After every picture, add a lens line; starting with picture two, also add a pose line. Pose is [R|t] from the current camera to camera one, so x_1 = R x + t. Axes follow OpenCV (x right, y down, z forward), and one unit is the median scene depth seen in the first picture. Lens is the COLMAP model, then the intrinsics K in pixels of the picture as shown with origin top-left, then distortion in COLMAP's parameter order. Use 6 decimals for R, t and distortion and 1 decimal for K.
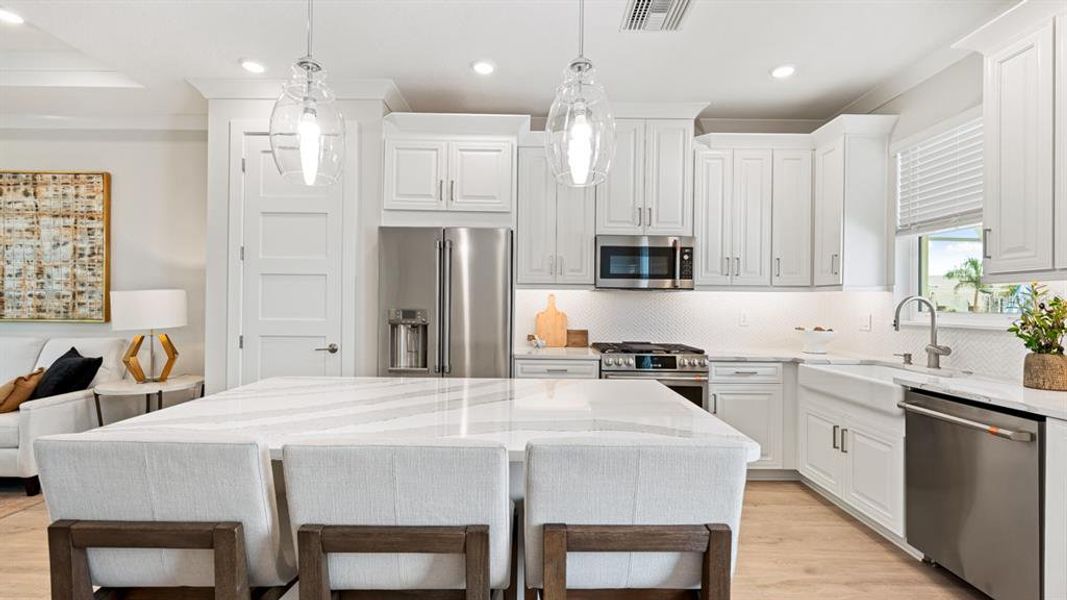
lens RADIAL K [[458.8, 0, 533.1], [0, 458.8, 303.1], [0, 0, 1]] dist [0.000565, 0.000233]
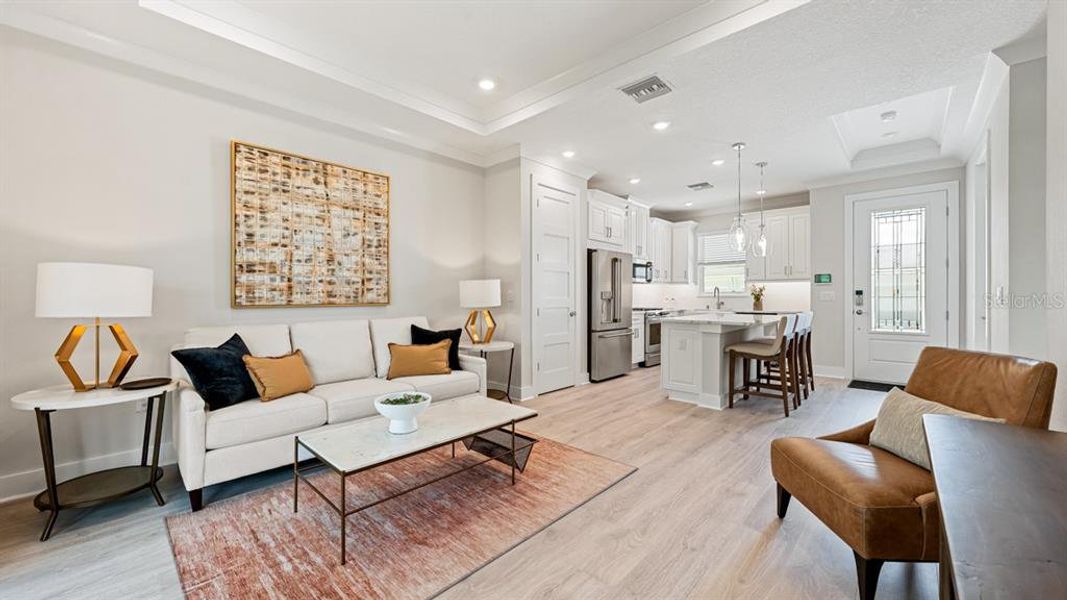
lens RADIAL K [[405.3, 0, 534.0], [0, 405.3, 296.4], [0, 0, 1]] dist [-0.001259, -0.000141]
pose [[0.677817, -0.012219, 0.735129, -1.593905], [0.007479, 0.999925, 0.009725, 0.013367], [-0.735193, -0.001094, 0.677857, 0.038227]]
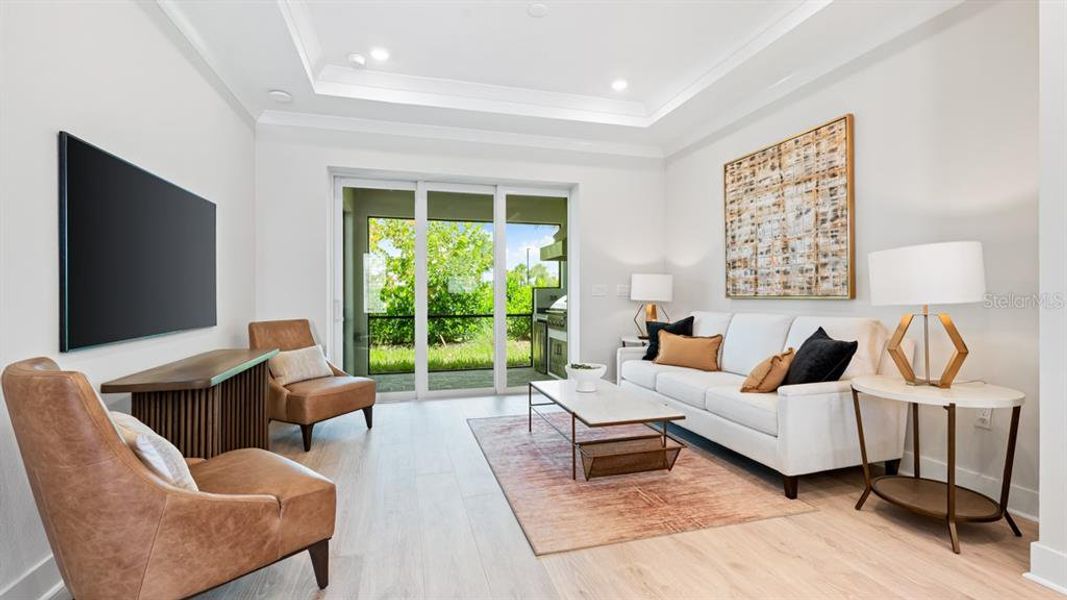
lens RADIAL K [[463.0, 0, 531.3], [0, 463.0, 295.9], [0, 0, 1]] dist [-0.001852, -0.000254]
pose [[0.275198, -0.010987, -0.961325, -0.336660], [0.009356, 0.999918, -0.008750, 0.041879], [0.961342, -0.006586, 0.275278, 0.260314]]
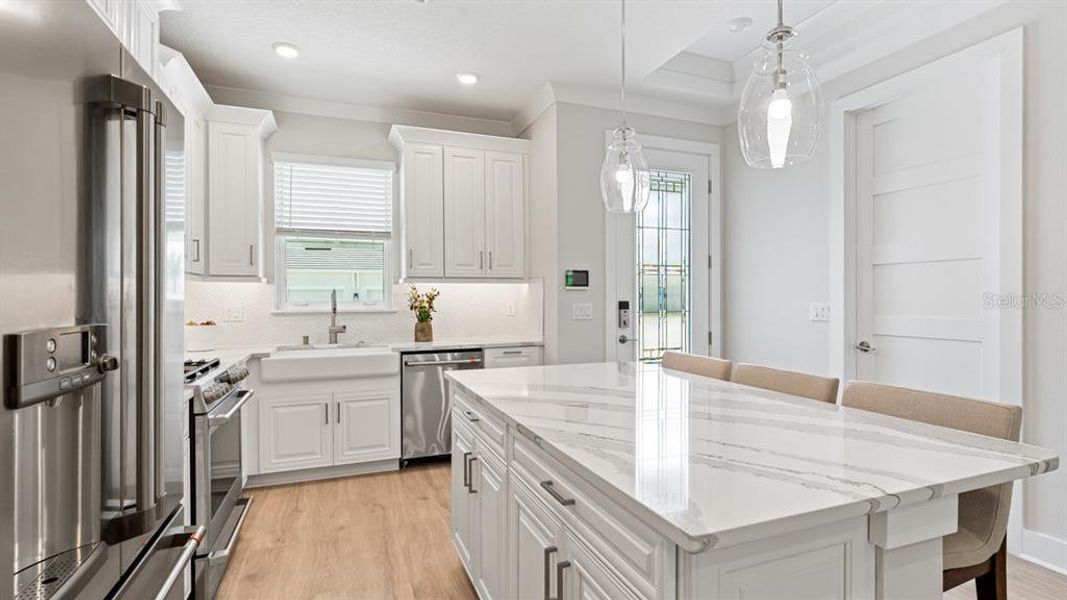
lens RADIAL K [[501.2, 0, 533.5], [0, 501.2, 300.0], [0, 0, 1]] dist [-0.001288, -0.000258]
pose [[-0.364668, -0.013274, 0.931043, -0.531052], [-0.001833, 0.999907, 0.013538, -0.003378], [-0.931136, 0.003230, -0.364658, 0.779036]]
